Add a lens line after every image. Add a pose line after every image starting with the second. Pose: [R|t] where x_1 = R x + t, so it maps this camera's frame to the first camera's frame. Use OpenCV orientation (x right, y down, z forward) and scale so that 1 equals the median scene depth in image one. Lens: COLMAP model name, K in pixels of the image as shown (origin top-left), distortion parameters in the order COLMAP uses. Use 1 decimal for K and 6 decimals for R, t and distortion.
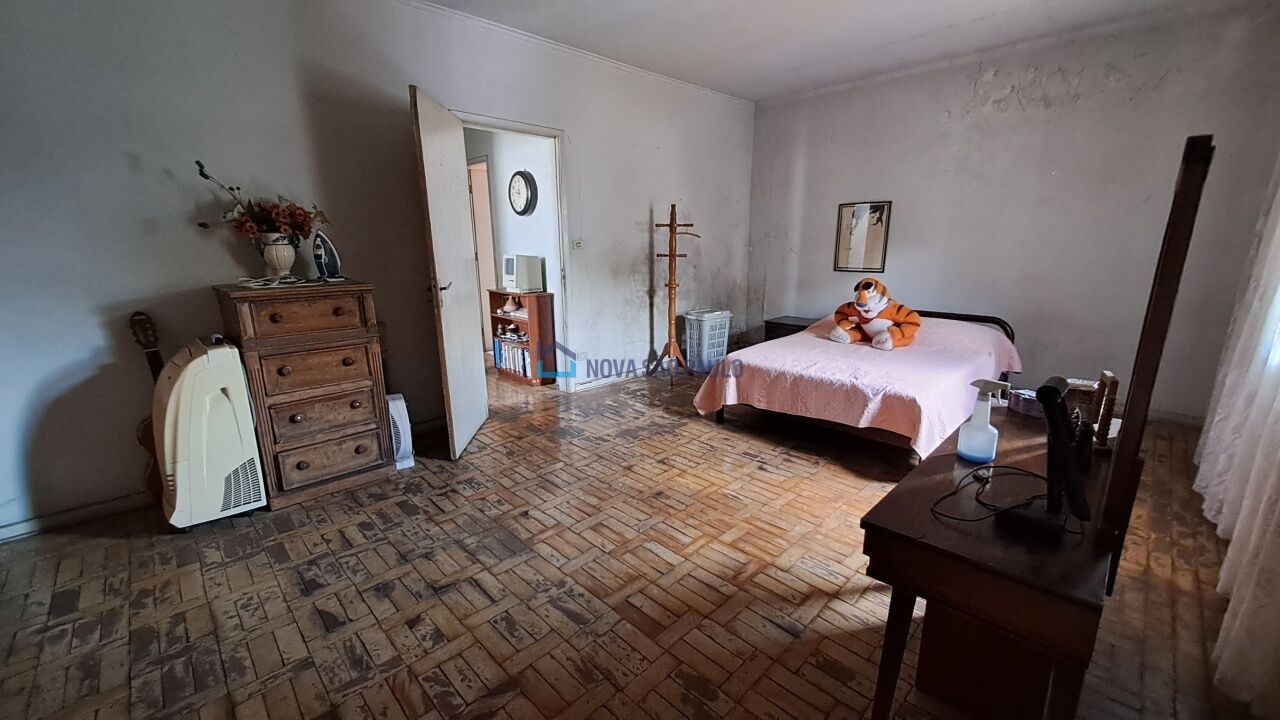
lens RADIAL K [[507.6, 0, 647.6], [0, 507.6, 363.2], [0, 0, 1]] dist [0.000495, 0.000403]
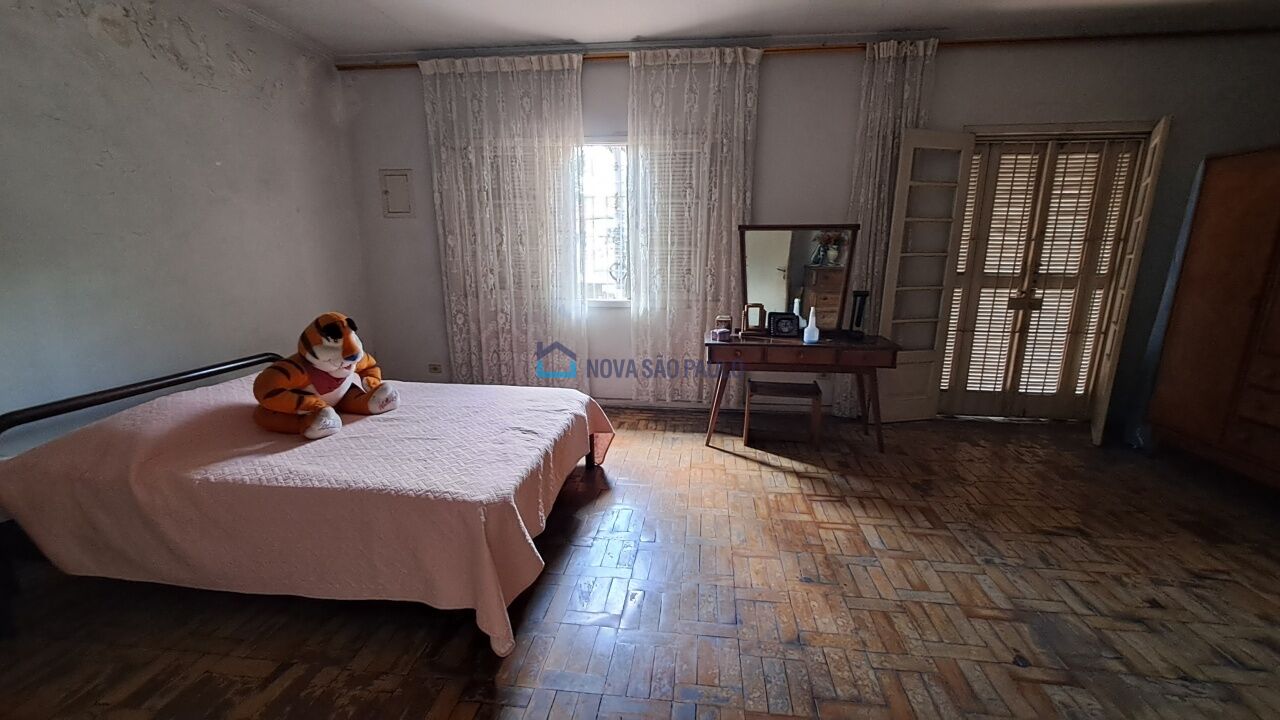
lens RADIAL K [[507.6, 0, 647.6], [0, 507.6, 363.2], [0, 0, 1]] dist [0.000495, 0.000403]
pose [[-0.620537, -0.169628, 0.765611, -0.466406], [0.187552, 0.915885, 0.354935, -0.465305], [-0.761419, 0.363842, -0.536526, 1.933911]]
